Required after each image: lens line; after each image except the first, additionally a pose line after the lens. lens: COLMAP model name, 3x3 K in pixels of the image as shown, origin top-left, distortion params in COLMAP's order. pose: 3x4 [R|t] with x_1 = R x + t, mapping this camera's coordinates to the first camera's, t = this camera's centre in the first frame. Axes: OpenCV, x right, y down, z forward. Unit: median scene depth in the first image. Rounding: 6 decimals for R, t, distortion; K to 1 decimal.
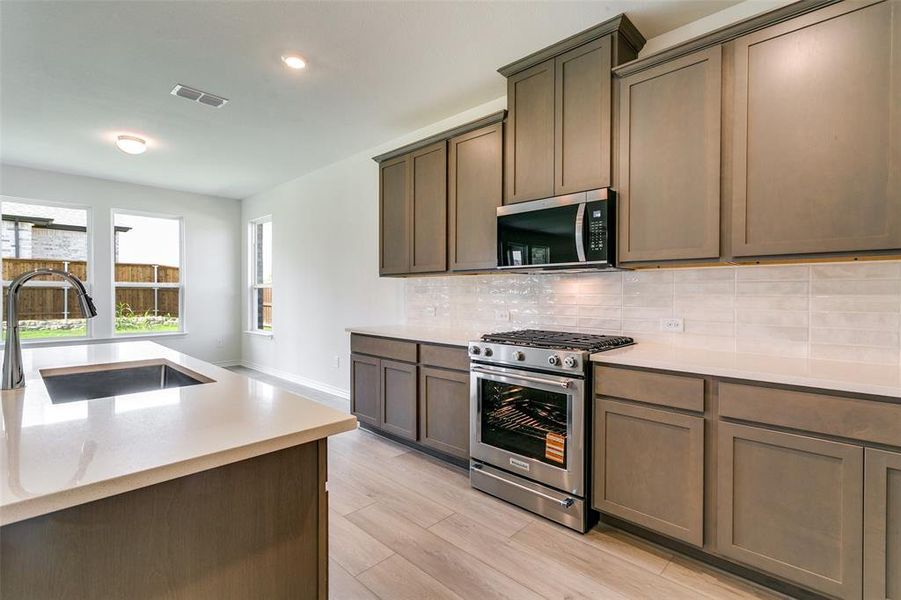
lens RADIAL K [[425.7, 0, 455.9], [0, 425.7, 299.0], [0, 0, 1]] dist [-0.002966, 0.000308]
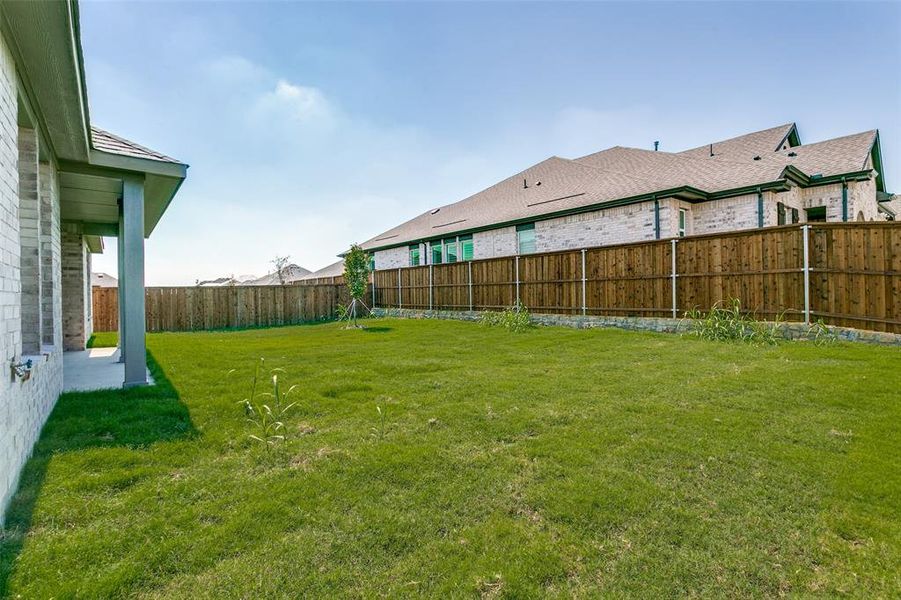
lens RADIAL K [[411.6, 0, 478.1], [0, 411.6, 293.1], [0, 0, 1]] dist [0.002914, 0.000315]
pose [[-0.093551, 0.001576, -0.995613, -0.182069], [0.008094, 0.999967, 0.000822, 0.000280], [0.995582, -0.007982, -0.093560, 0.719768]]
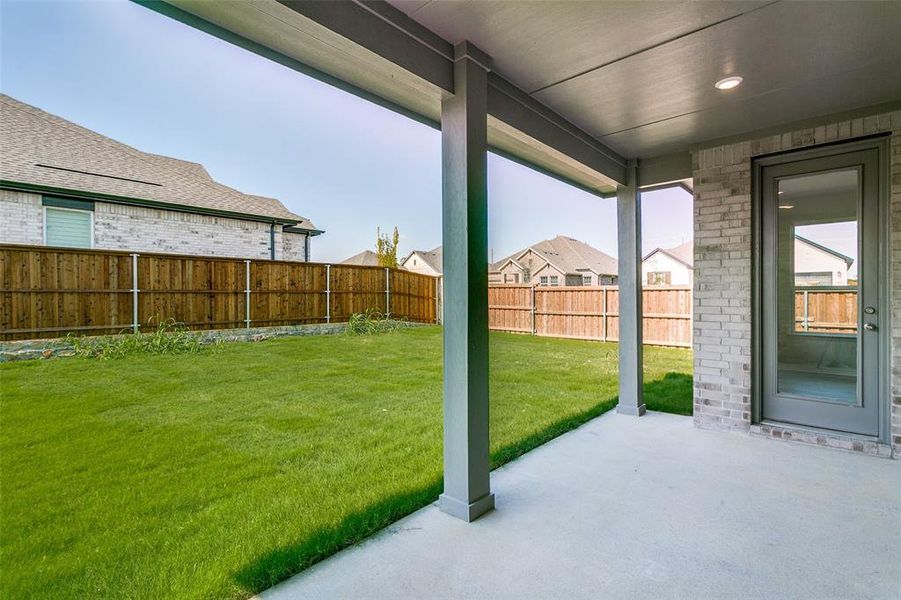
lens RADIAL K [[425.7, 0, 456.1], [0, 425.7, 296.4], [0, 0, 1]] dist [-0.002966, 0.000308]
pose [[0.999780, -0.007348, 0.019653, -0.632673], [0.007525, 0.999931, -0.008995, -0.003740], [-0.019585, 0.009141, 0.999766, 0.015333]]
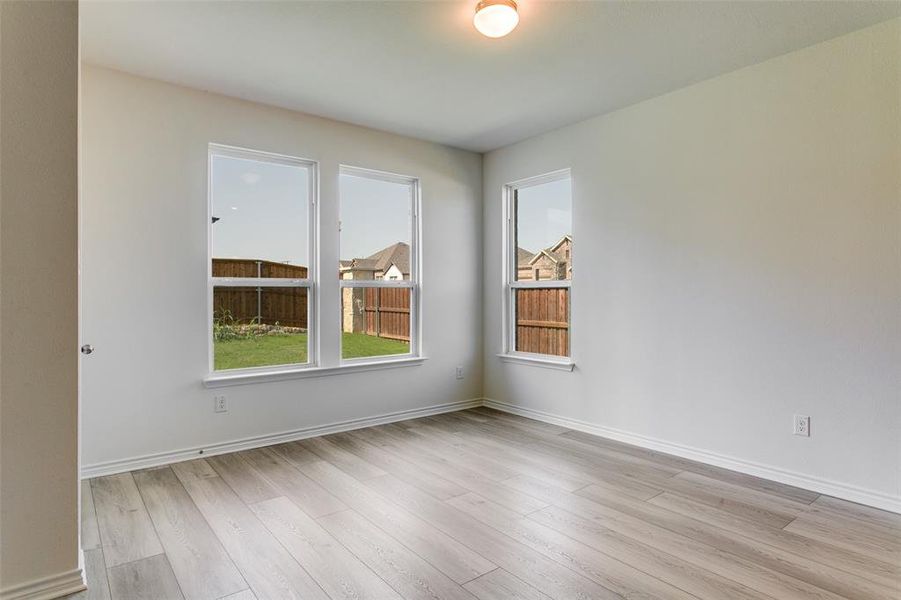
lens RADIAL K [[504.9, 0, 453.0], [0, 504.9, 298.0], [0, 0, 1]] dist [-0.007381, -0.000586]
pose [[0.989657, -0.003031, -0.143424, -0.227615], [0.002088, 0.999975, -0.006727, -0.002471], [0.143441, 0.006358, 0.989639, 0.116650]]
